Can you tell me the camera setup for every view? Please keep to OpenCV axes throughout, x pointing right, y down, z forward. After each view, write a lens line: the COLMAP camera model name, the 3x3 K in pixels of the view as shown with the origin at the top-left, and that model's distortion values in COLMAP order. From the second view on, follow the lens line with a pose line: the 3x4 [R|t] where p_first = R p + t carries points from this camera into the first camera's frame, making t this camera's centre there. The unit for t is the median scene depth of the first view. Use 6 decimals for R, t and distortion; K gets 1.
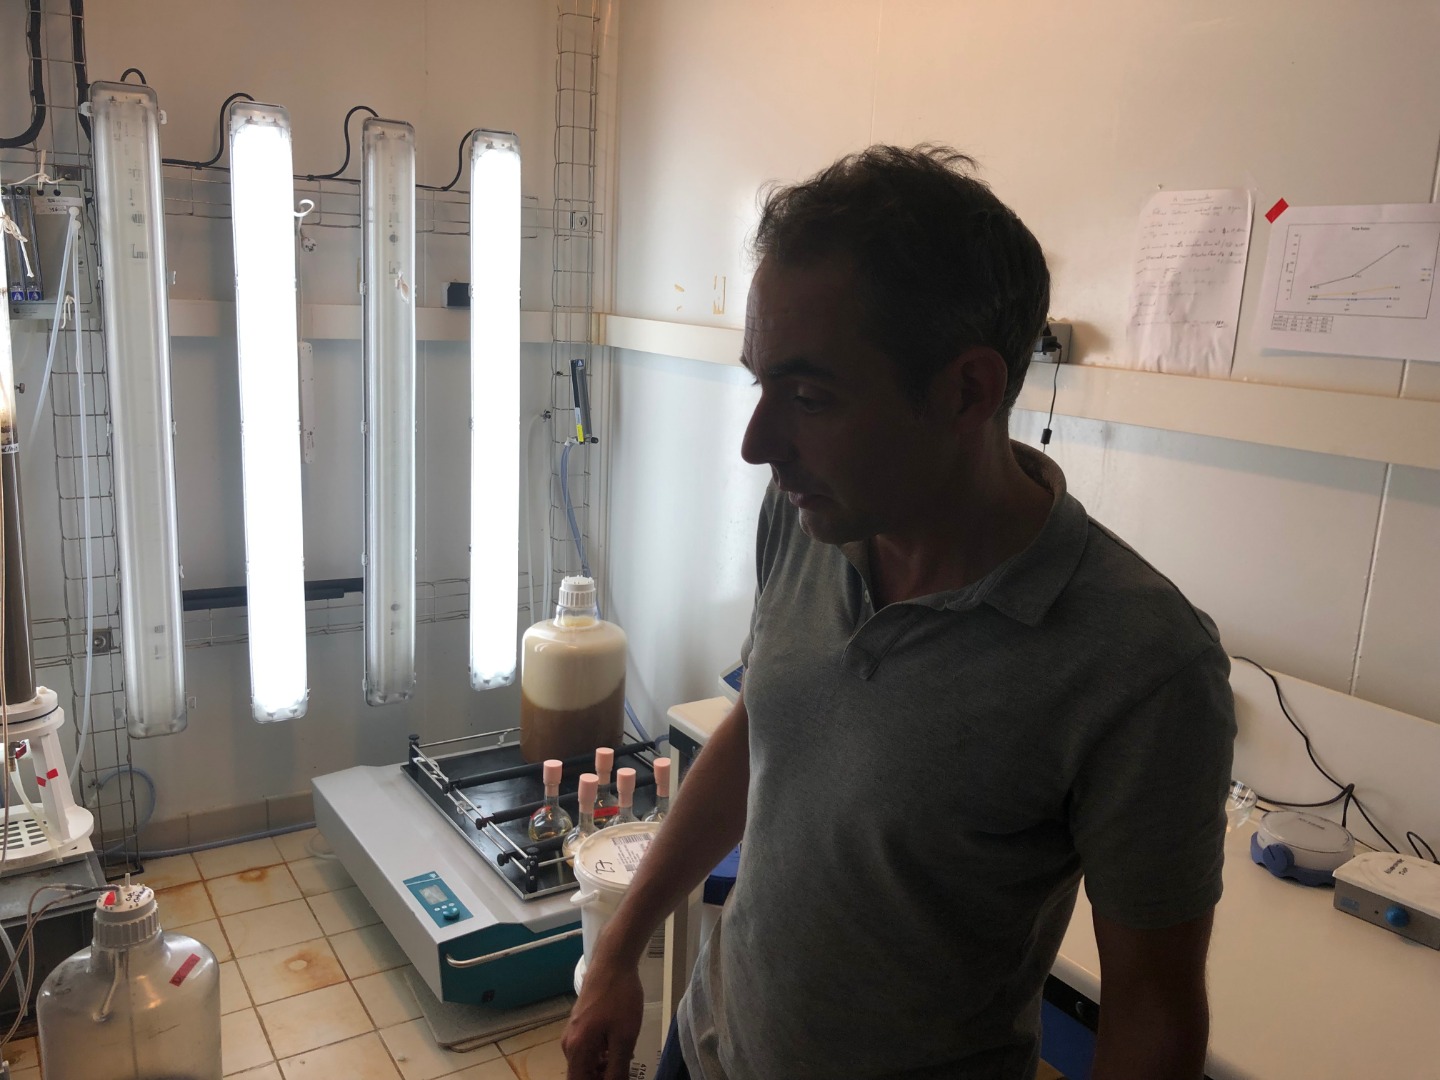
lens RADIAL K [[1158.9, 0, 720.0], [0, 1158.9, 540.0], [0, 0, 1]] dist [-0.004013, -0.002685]
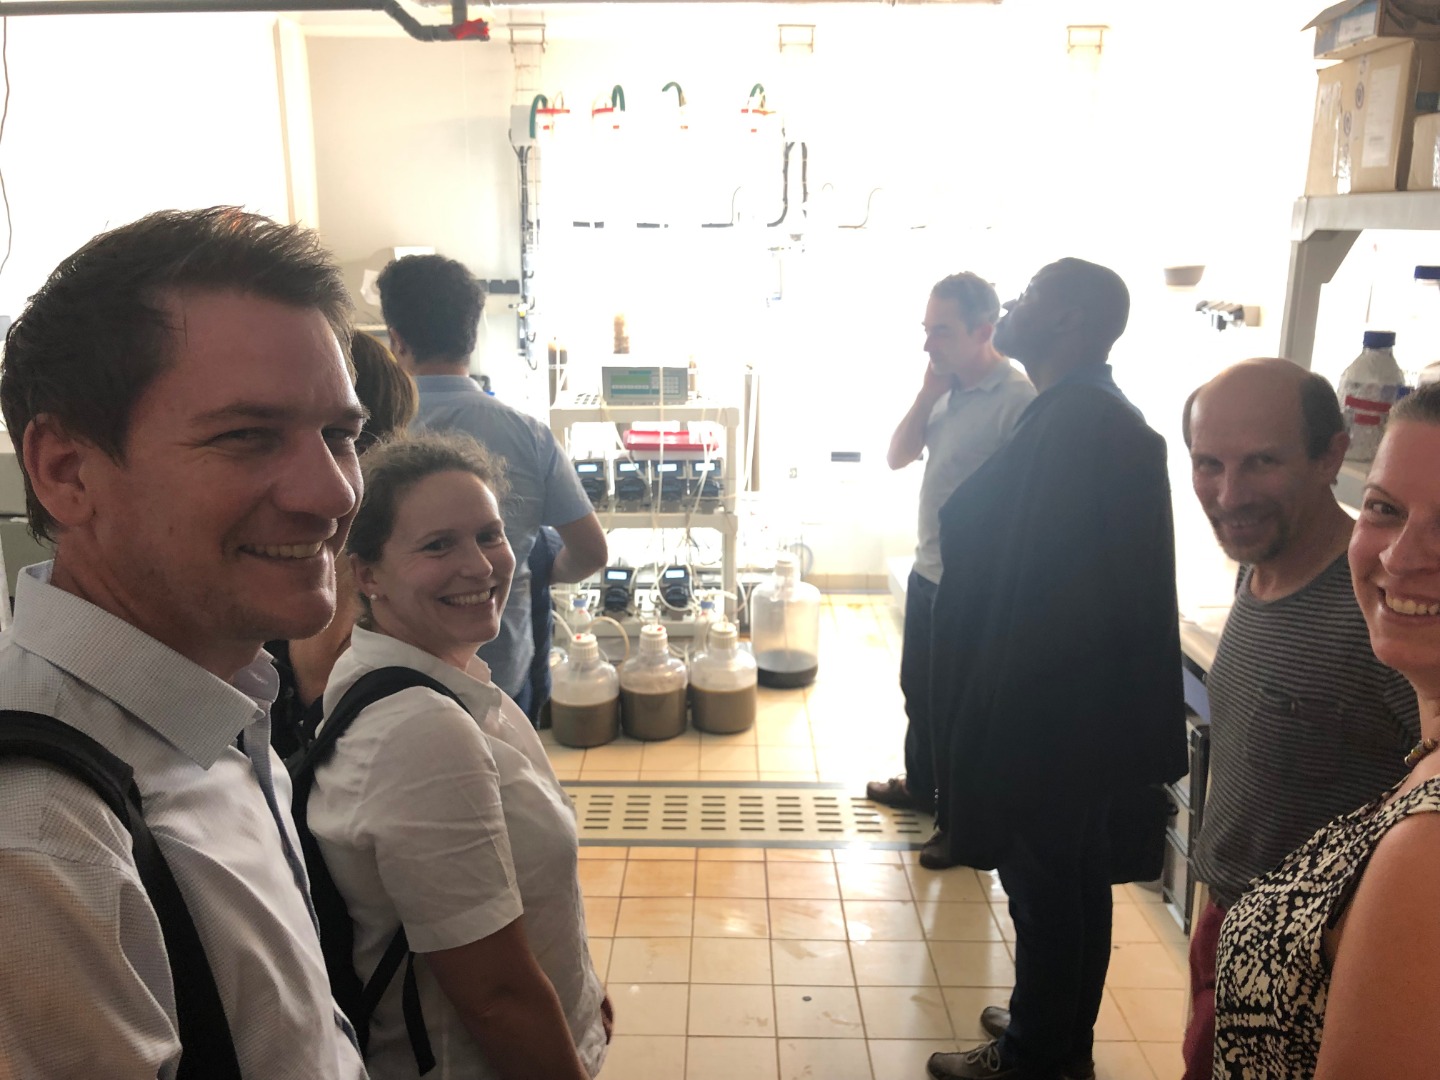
lens RADIAL K [[1158.9, 0, 720.0], [0, 1158.9, 540.0], [0, 0, 1]] dist [-0.004013, -0.002685]
pose [[0.838499, 0.086408, -0.538008, 0.466212], [-0.073105, 0.996260, 0.046071, 0.128666], [0.539977, 0.000701, 0.841680, -0.784748]]
